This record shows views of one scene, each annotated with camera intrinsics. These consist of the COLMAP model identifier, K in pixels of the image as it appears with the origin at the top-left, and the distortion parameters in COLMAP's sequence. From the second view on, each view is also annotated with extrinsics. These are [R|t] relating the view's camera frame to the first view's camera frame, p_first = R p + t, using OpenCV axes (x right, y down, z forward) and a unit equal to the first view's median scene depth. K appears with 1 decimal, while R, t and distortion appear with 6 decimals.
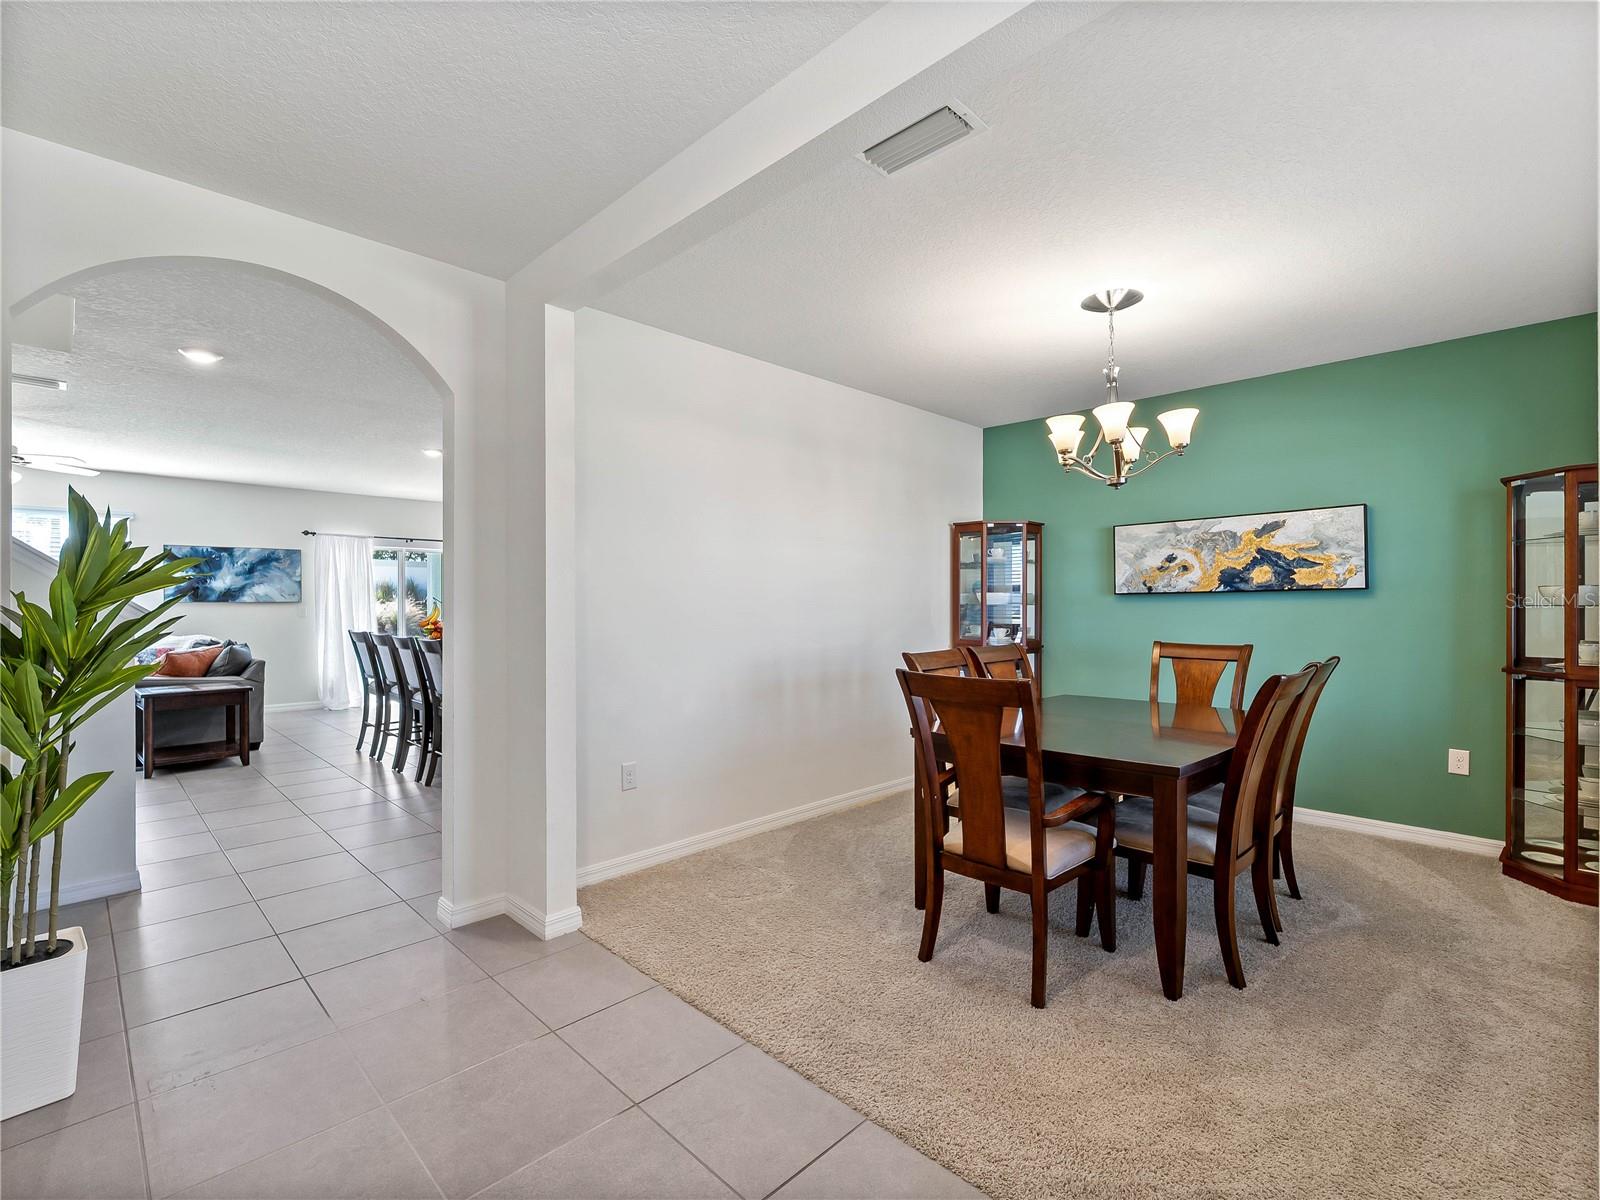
lens RADIAL K [[736.1, 0, 798.7], [0, 736.1, 599.9], [0, 0, 1]] dist [-0.002196, -0.000141]
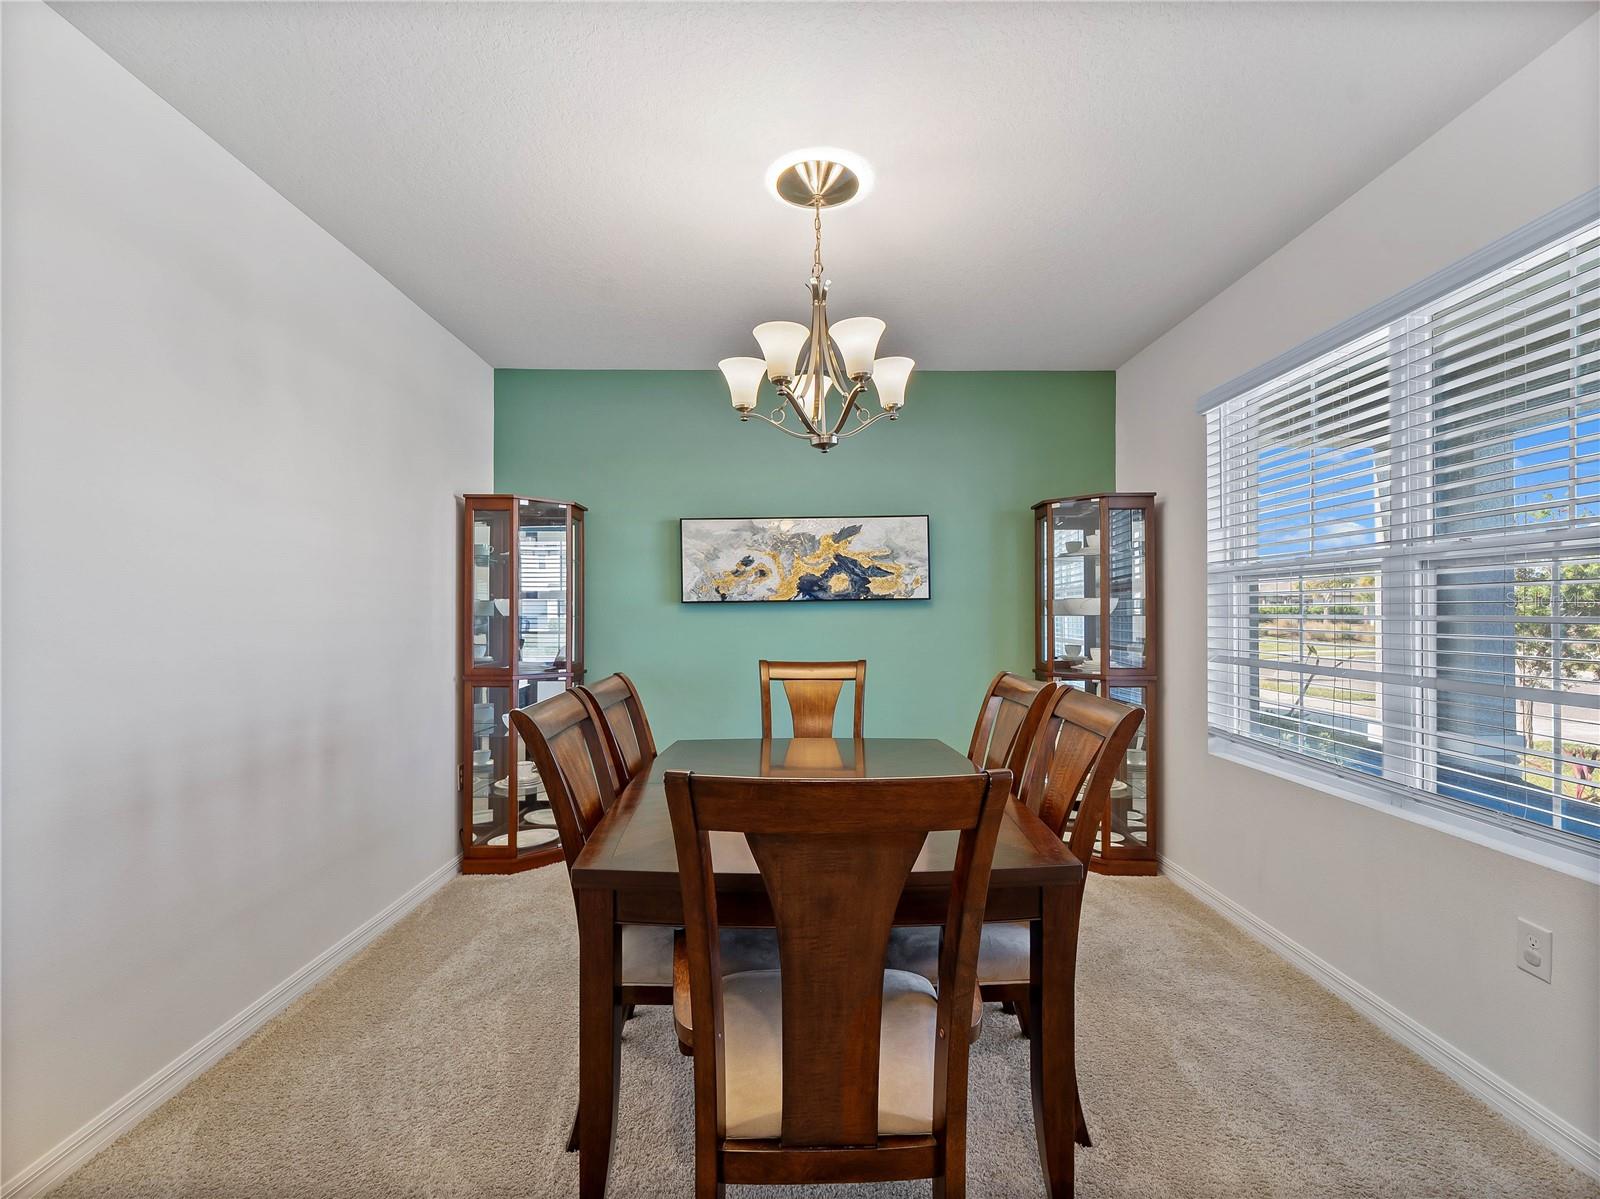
lens RADIAL K [[736.1, 0, 814.7], [0, 736.1, 606.4], [0, 0, 1]] dist [-0.002196, -0.000141]
pose [[0.693869, 0.006748, 0.720070, -0.062544], [-0.002063, 0.999971, -0.007383, 0.002437], [-0.720098, 0.003638, 0.693863, 0.381624]]
